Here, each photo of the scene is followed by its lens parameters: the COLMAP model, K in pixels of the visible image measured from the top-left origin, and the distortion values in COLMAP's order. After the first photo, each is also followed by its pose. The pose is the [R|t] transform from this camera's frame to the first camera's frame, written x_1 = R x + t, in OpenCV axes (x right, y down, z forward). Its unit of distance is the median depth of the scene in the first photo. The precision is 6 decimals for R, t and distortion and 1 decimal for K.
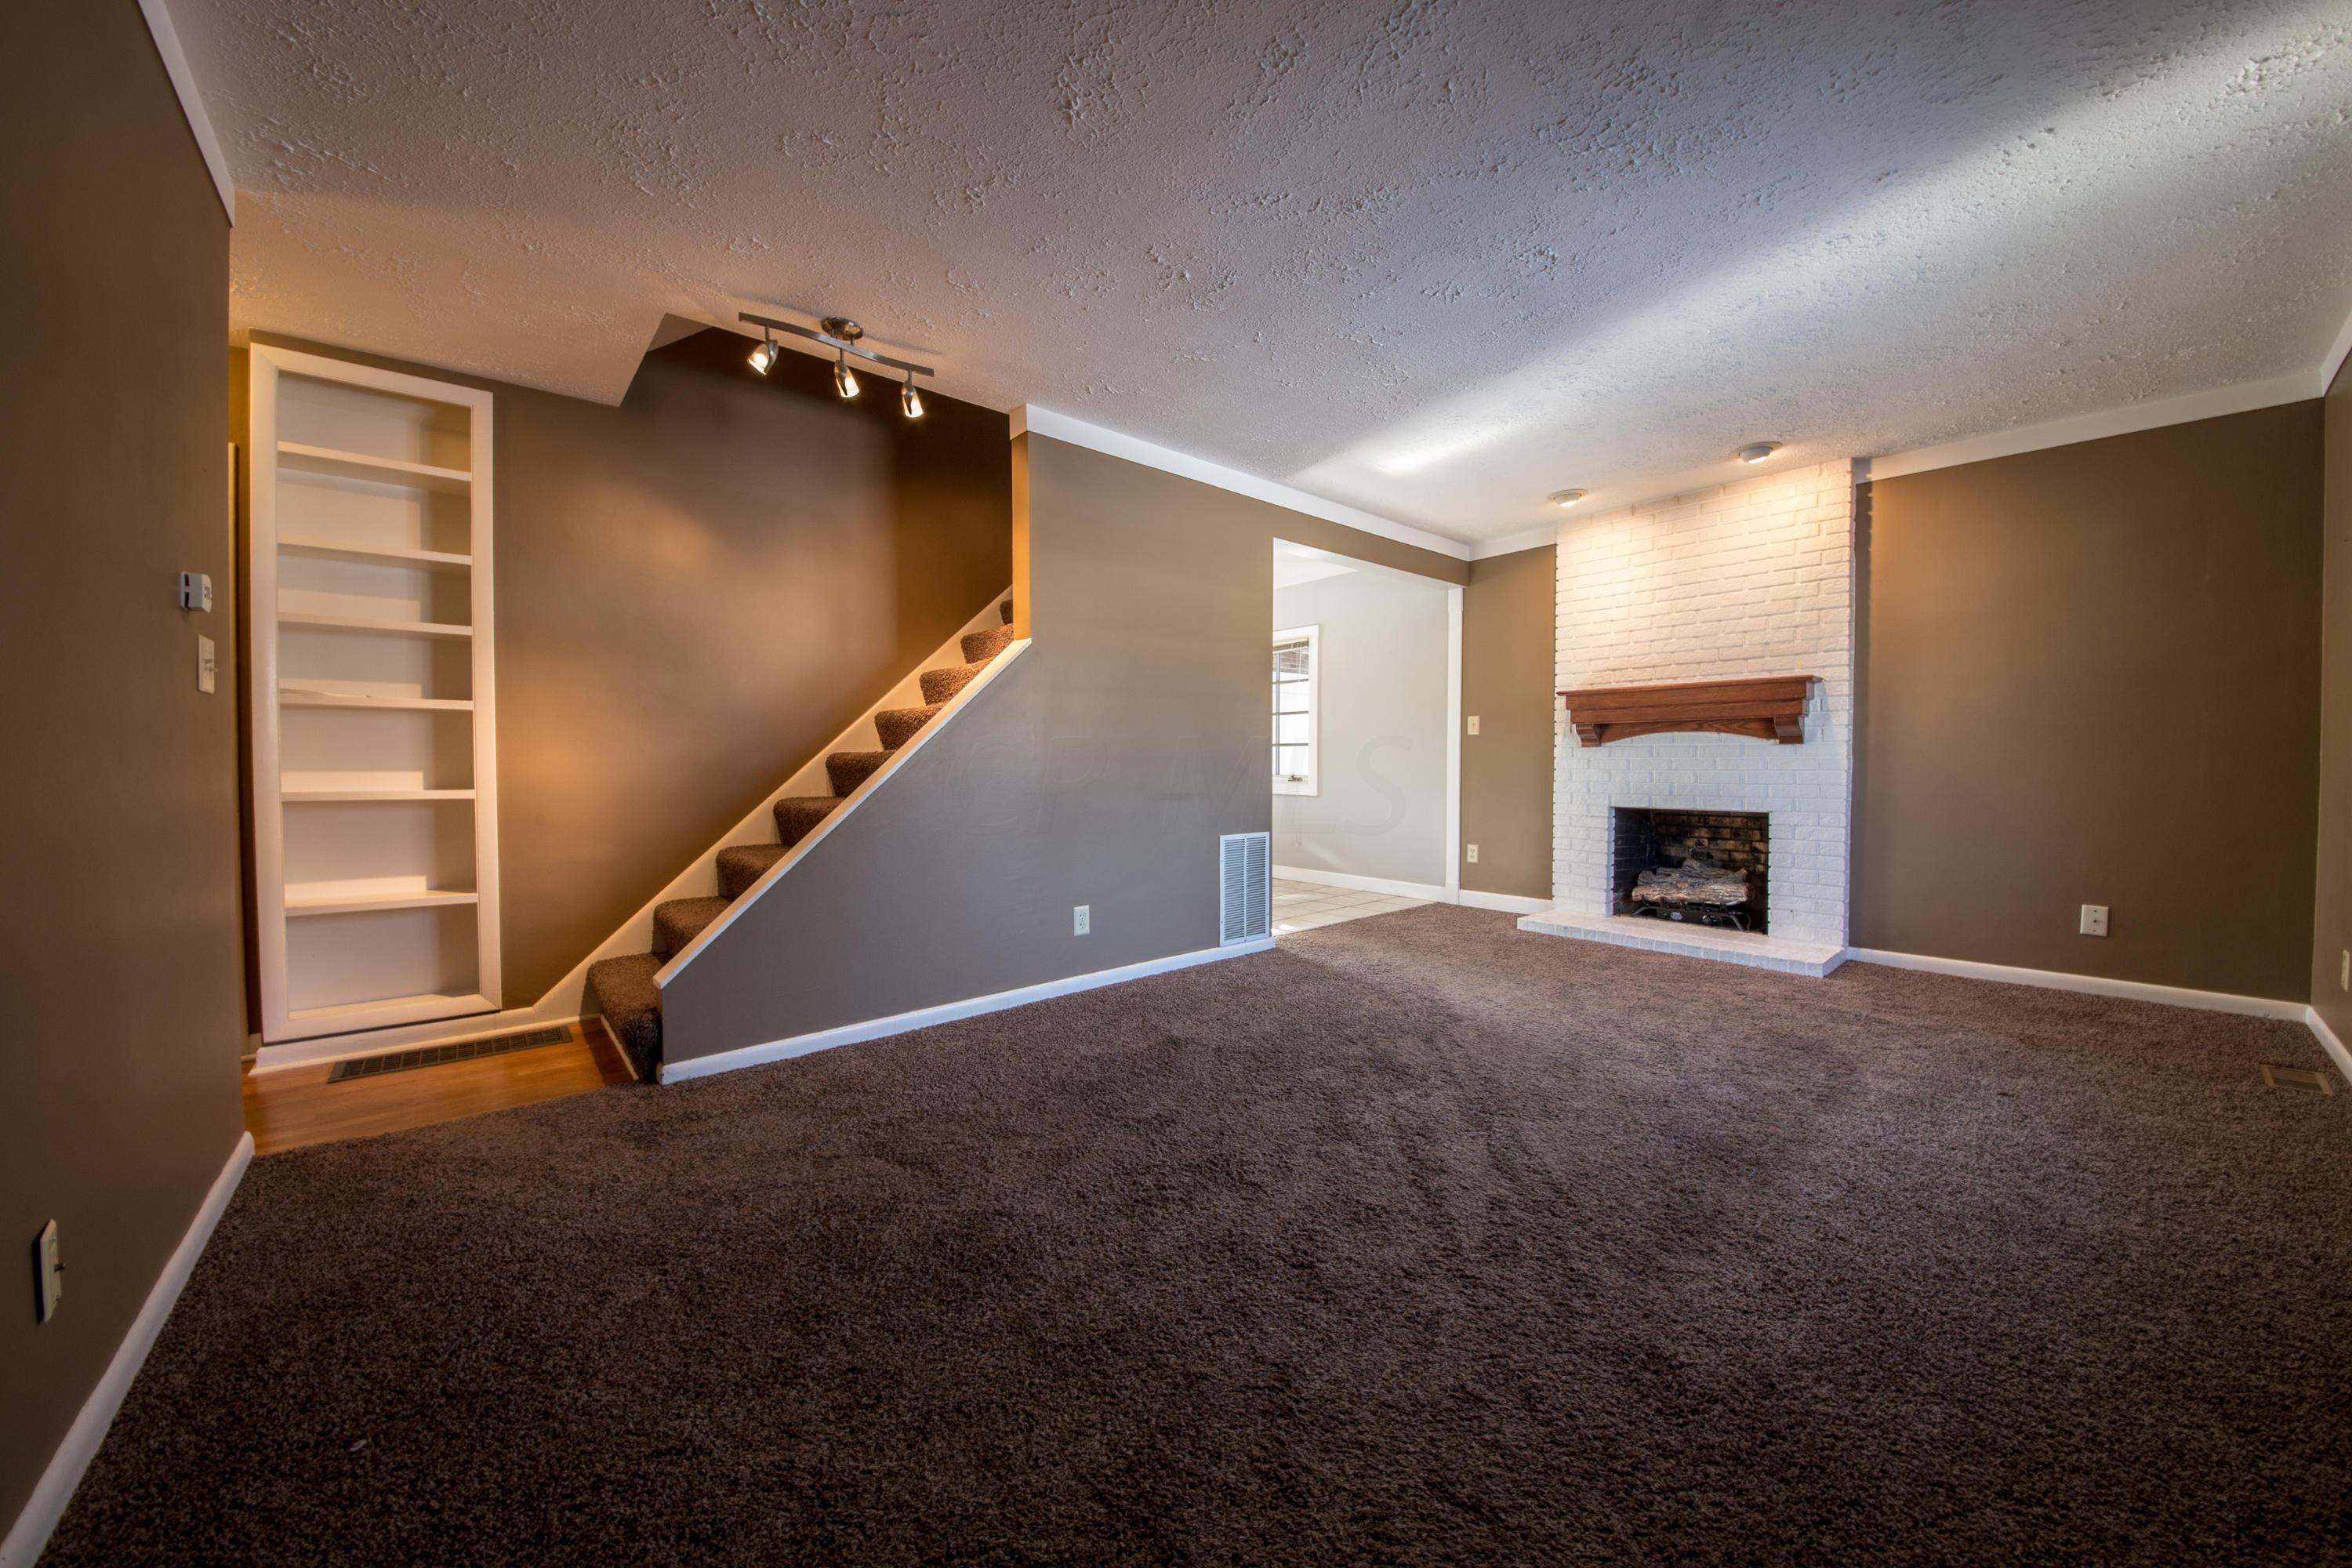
lens RADIAL K [[829.3, 0, 1178.4], [0, 829.3, 777.6], [0, 0, 1]] dist [-0.003272, -0.000103]
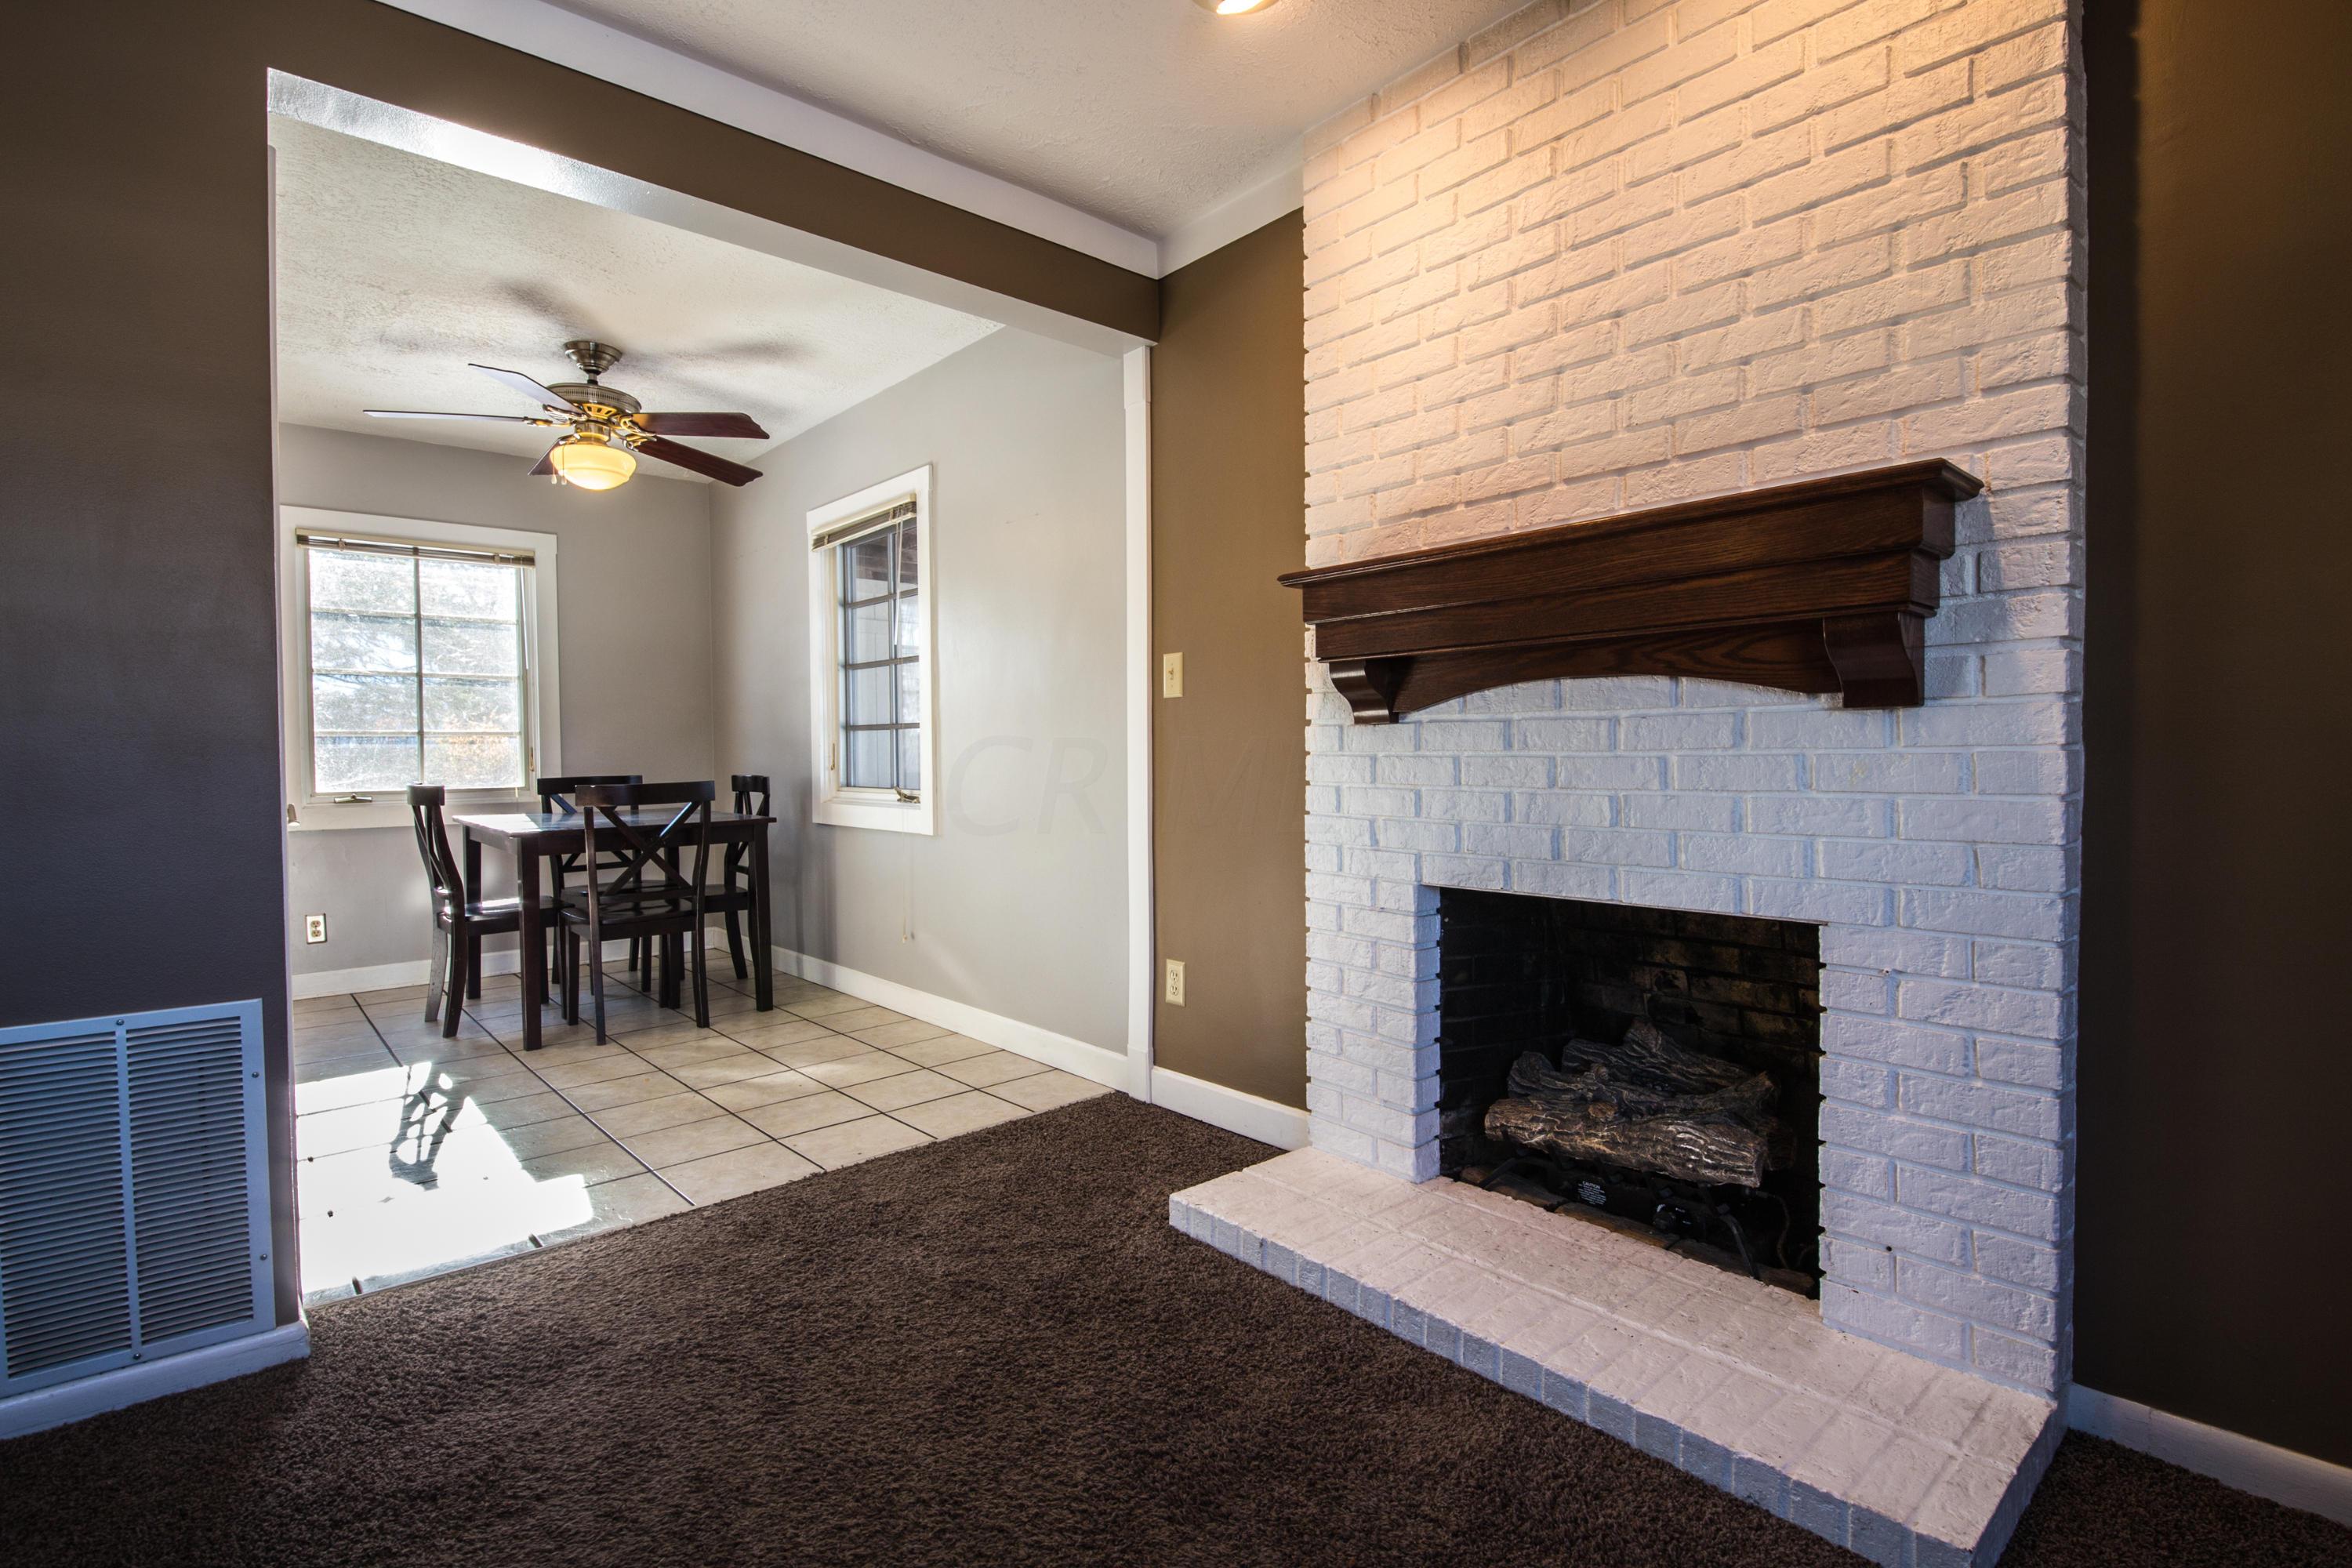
lens RADIAL K [[1124.5, 0, 1173.7], [0, 1124.5, 781.9], [0, 0, 1]] dist [0.003721, -0.001440]
pose [[0.999899, -0.011850, 0.007835, 0.424819], [0.011786, 0.999898, 0.008058, -0.017145], [-0.007930, -0.007965, 0.999937, 0.523377]]
